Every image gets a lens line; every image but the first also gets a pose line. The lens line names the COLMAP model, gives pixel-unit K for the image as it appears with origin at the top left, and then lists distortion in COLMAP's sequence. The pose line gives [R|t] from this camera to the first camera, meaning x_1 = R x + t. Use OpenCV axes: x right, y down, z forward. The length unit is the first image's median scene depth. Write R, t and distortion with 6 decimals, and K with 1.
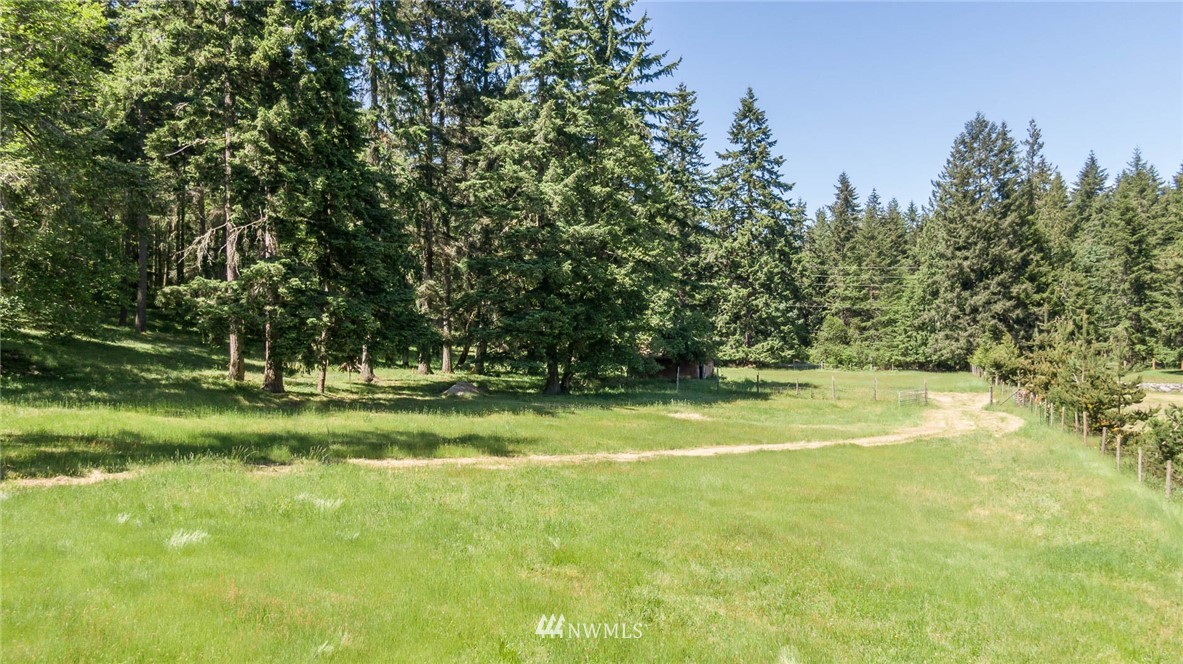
lens RADIAL K [[828.8, 0, 591.5], [0, 828.8, 332.0], [0, 0, 1]] dist [-0.006448, -0.008455]
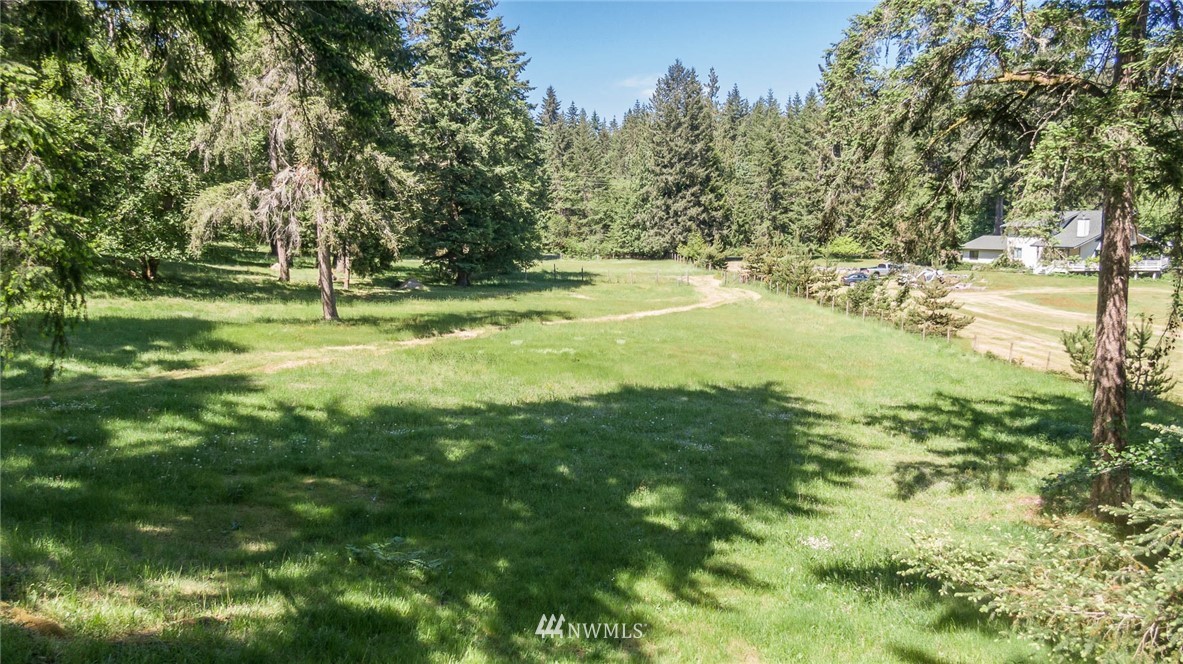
lens RADIAL K [[828.8, 0, 591.5], [0, 828.8, 332.0], [0, 0, 1]] dist [-0.006448, -0.008455]
pose [[0.913233, -0.053171, 0.403953, -0.211878], [-0.002735, 0.990626, 0.136576, -0.019236], [-0.407428, -0.125830, 0.904527, -0.184104]]
